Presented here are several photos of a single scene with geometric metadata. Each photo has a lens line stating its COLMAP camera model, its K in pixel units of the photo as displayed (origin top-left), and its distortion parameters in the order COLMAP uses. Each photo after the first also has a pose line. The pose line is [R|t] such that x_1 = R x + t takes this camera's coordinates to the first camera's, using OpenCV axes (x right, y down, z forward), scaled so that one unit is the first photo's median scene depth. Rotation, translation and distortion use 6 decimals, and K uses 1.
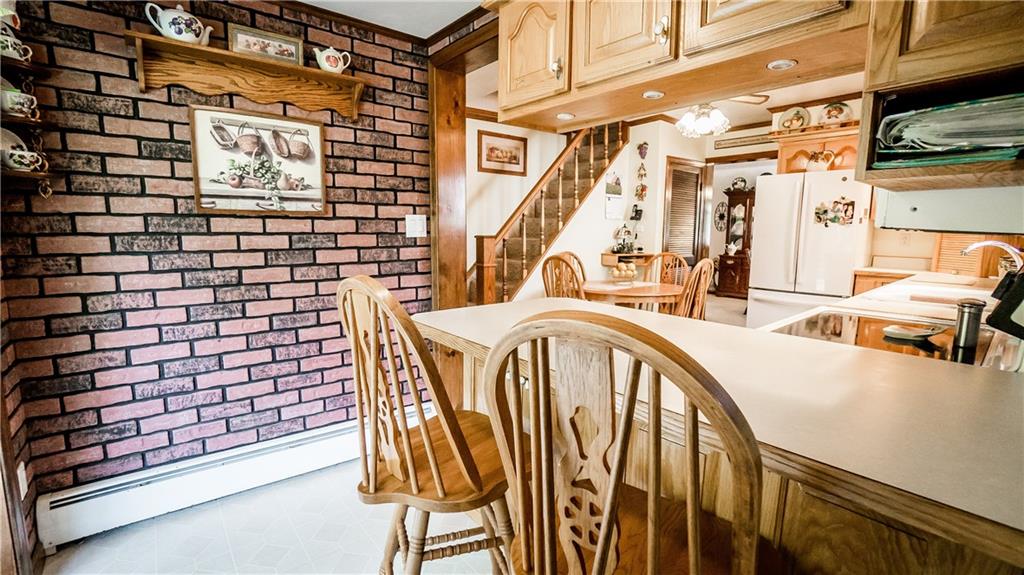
lens RADIAL K [[450.4, 0, 503.7], [0, 450.4, 291.8], [0, 0, 1]] dist [-0.068919, 0.027065]
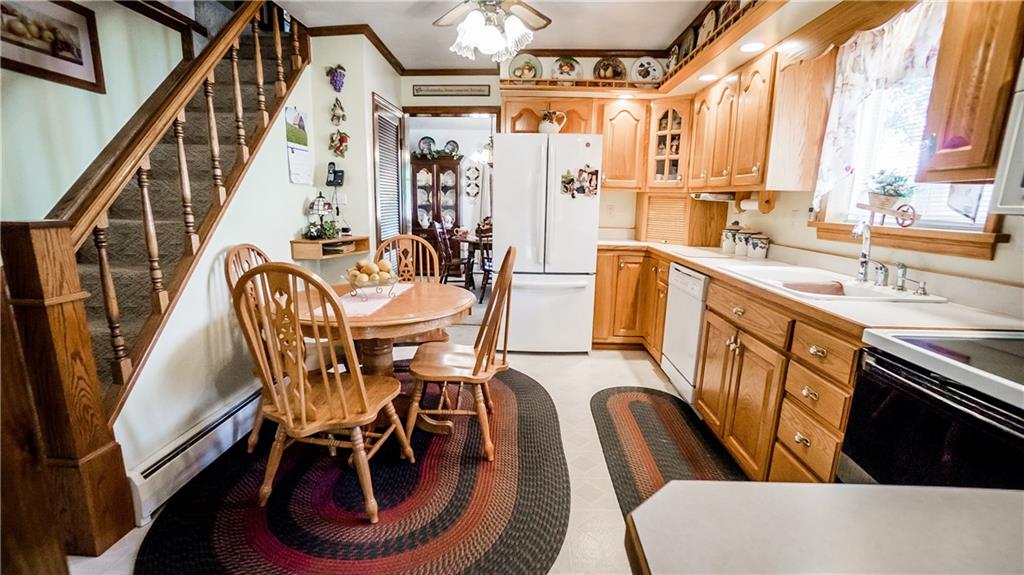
lens RADIAL K [[450.4, 0, 503.7], [0, 450.4, 291.8], [0, 0, 1]] dist [-0.068919, 0.027065]
pose [[0.664205, -0.144376, 0.733476, -0.043625], [0.091612, 0.989498, 0.111811, -0.060320], [-0.741916, -0.007070, 0.670456, 0.396951]]
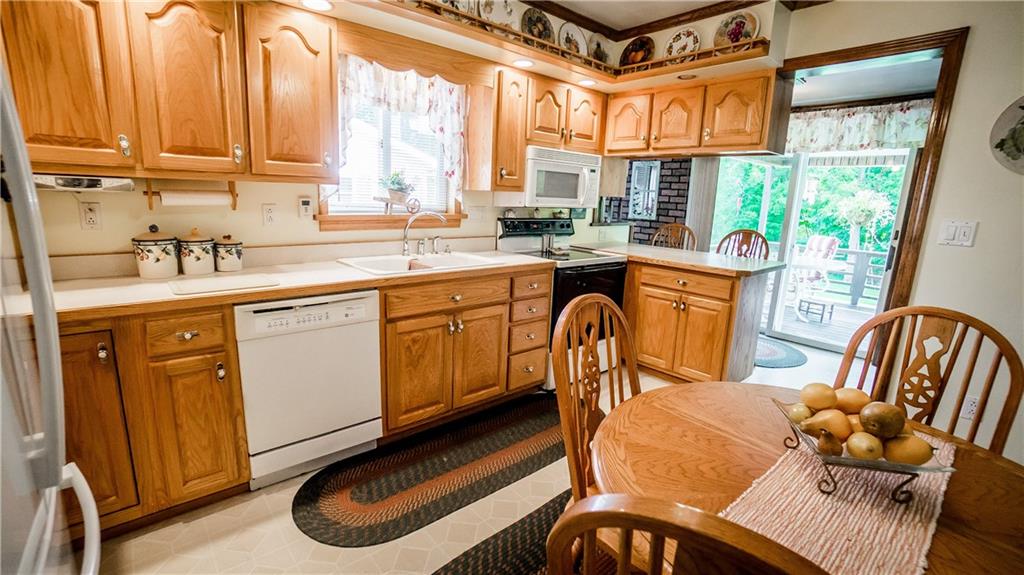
lens RADIAL K [[450.4, 0, 503.7], [0, 450.4, 291.8], [0, 0, 1]] dist [-0.068919, 0.027065]
pose [[-0.998557, -0.037463, -0.038465, 0.394105], [-0.048429, 0.937760, 0.343891, -0.156260], [0.023188, 0.345257, -0.938222, 0.996924]]
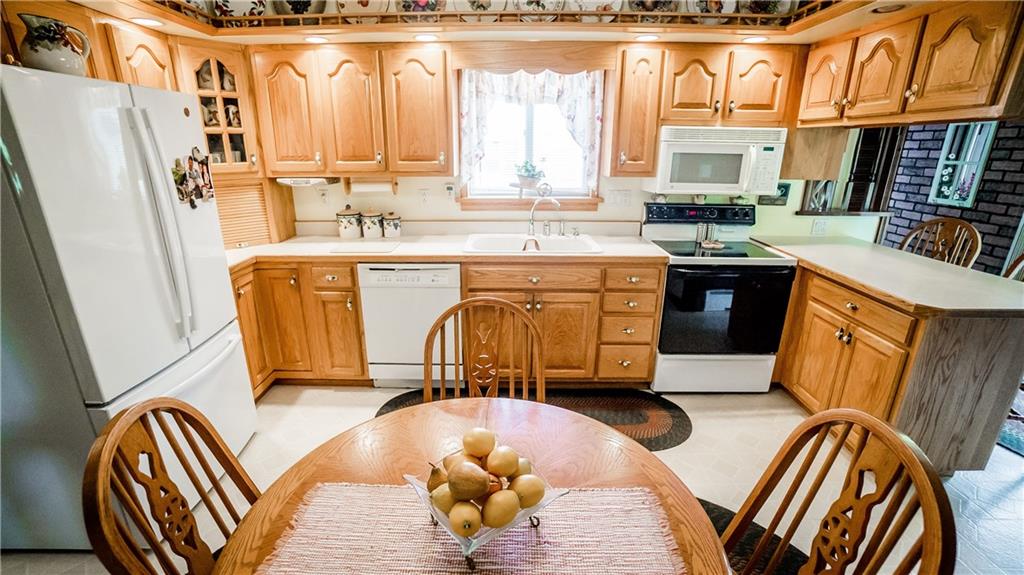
lens RADIAL K [[450.4, 0, 503.7], [0, 450.4, 291.8], [0, 0, 1]] dist [-0.068919, 0.027065]
pose [[-0.765758, -0.206864, 0.608952, 0.110512], [0.083971, 0.906593, 0.413568, -0.193960], [-0.637624, 0.367827, -0.676860, 0.929302]]
